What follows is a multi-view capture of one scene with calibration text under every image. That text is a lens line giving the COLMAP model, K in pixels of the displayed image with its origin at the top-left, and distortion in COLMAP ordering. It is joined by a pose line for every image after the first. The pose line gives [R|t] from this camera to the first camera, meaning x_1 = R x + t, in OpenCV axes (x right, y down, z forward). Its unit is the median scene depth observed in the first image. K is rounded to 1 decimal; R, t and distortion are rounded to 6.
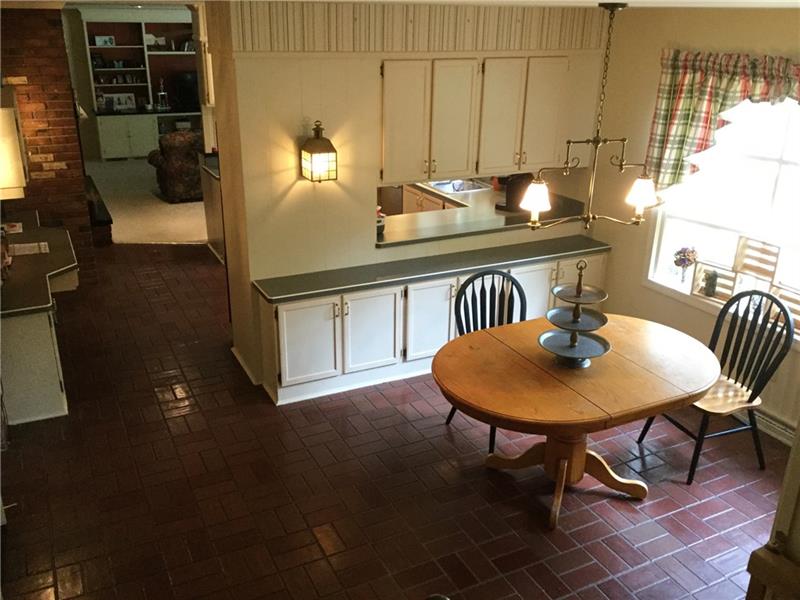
lens RADIAL K [[725.6, 0, 399.5], [0, 725.6, 300.4], [0, 0, 1]] dist [0.061207, 0.000000]
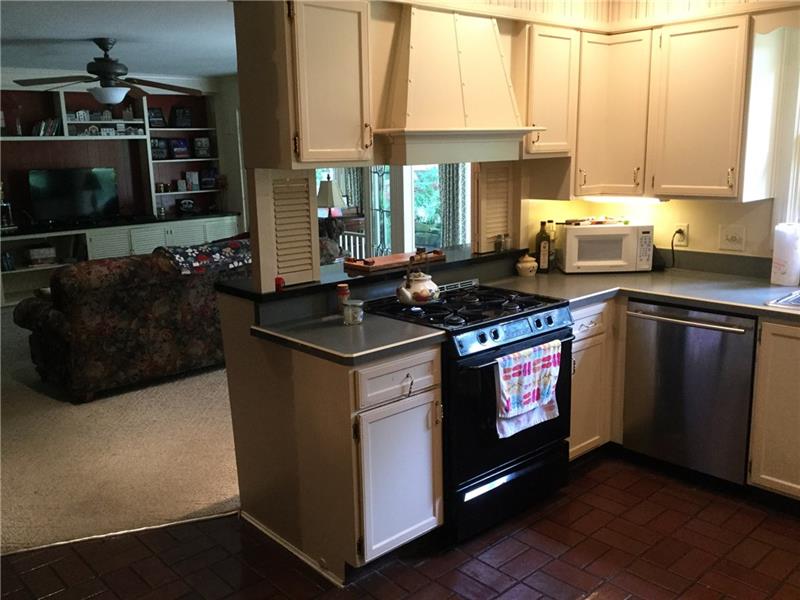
lens RADIAL K [[725.6, 0, 400.7], [0, 725.6, 299.2], [0, 0, 1]] dist [0.061207, 0.000000]
pose [[0.961464, -0.091510, 0.259254, -0.228311], [0.131555, 0.981149, -0.141563, -0.103986], [-0.241413, 0.170214, 0.955378, 0.475219]]
